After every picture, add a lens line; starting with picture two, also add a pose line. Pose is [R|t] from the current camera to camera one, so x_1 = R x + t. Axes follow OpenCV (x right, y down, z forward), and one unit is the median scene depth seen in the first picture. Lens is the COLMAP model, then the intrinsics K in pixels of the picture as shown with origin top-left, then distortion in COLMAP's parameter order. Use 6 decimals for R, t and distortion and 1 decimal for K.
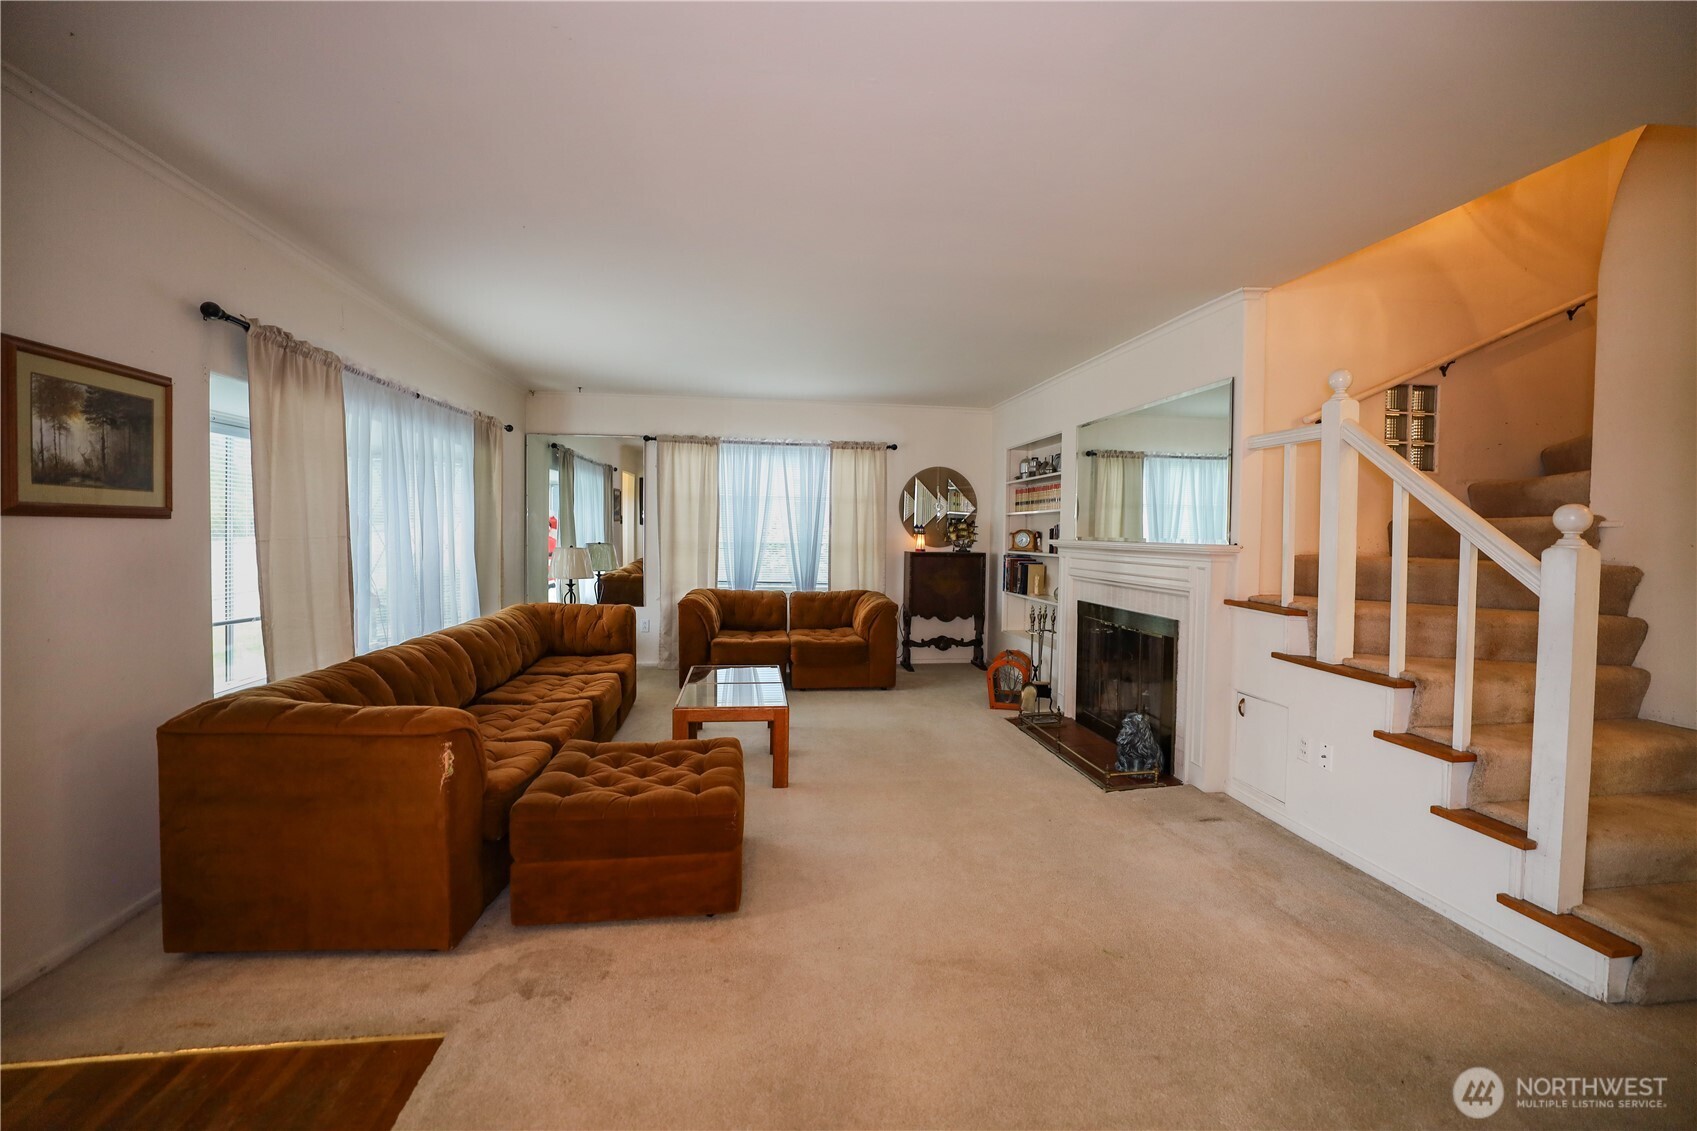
lens RADIAL K [[681.5, 0, 858.0], [0, 681.5, 553.6], [0, 0, 1]] dist [-0.043164, 0.013880]
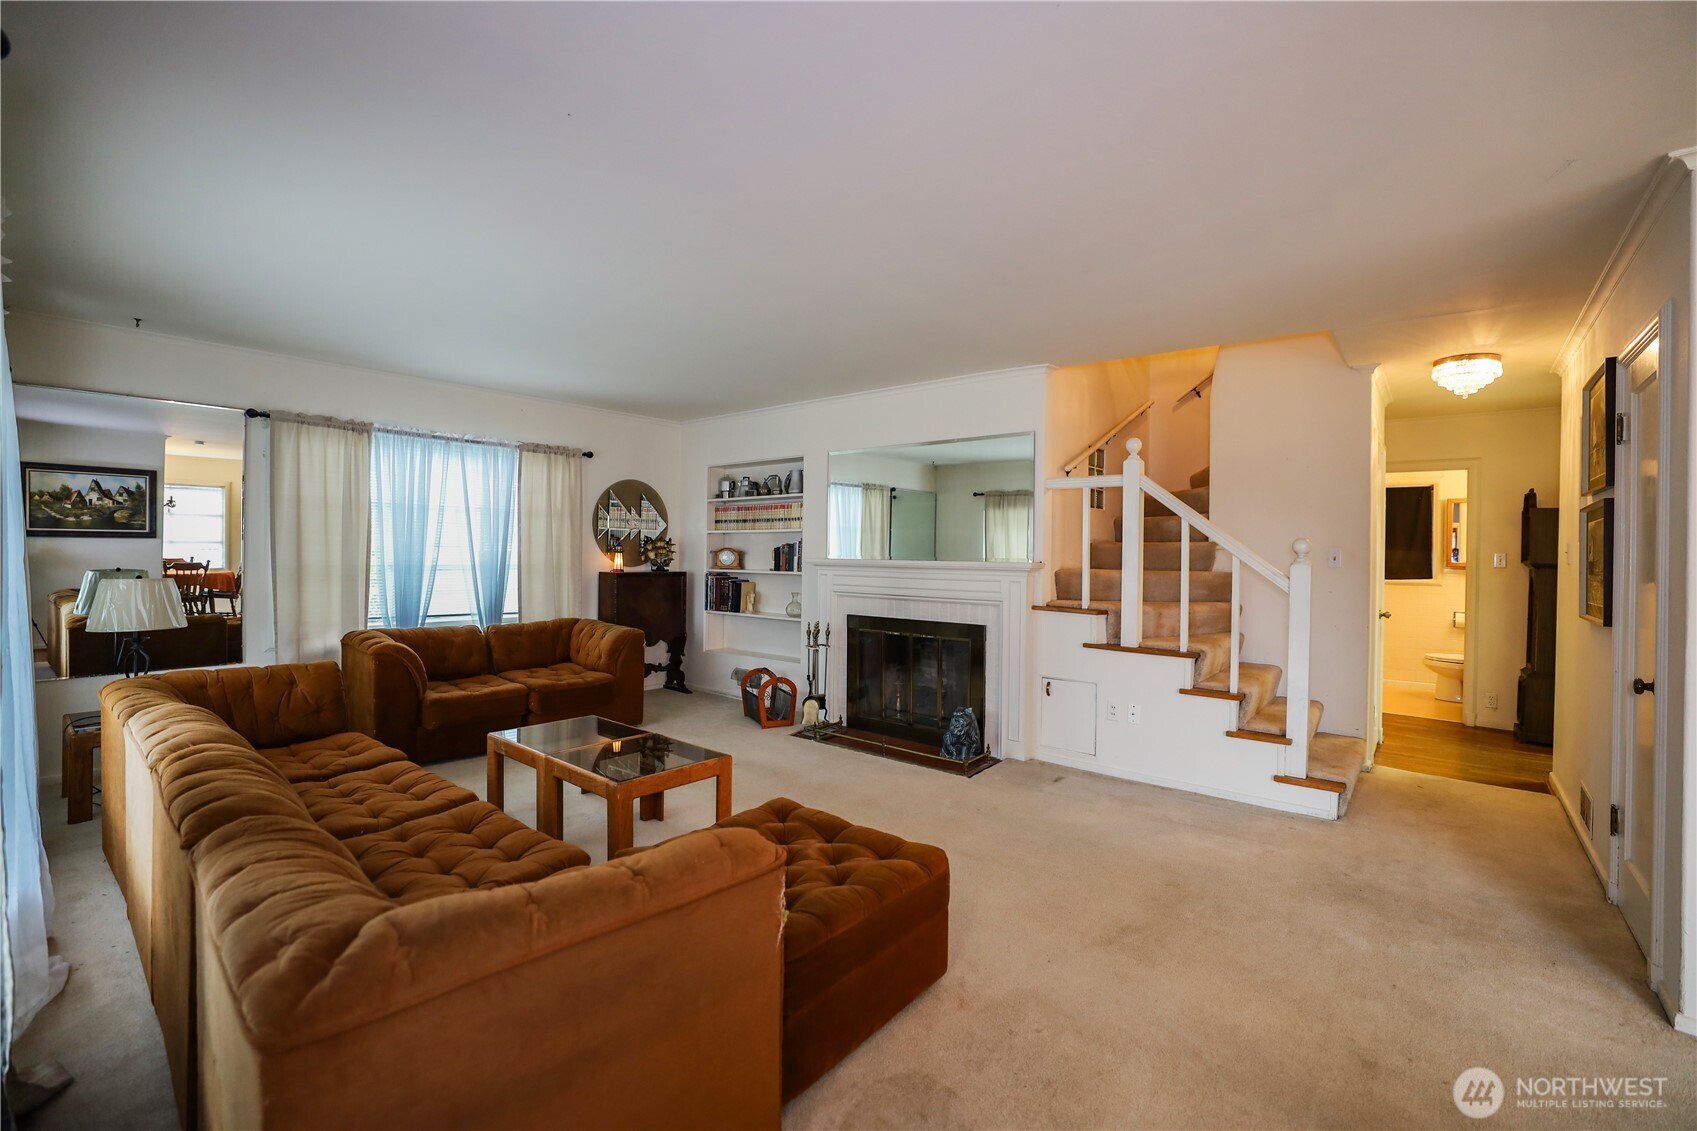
lens RADIAL K [[681.5, 0, 858.0], [0, 681.5, 553.6], [0, 0, 1]] dist [-0.043164, 0.013880]
pose [[0.773777, -0.005420, 0.633435, -0.257449], [0.018904, 0.999716, -0.014538, -0.008767], [-0.633176, 0.023223, 0.773659, 0.106338]]
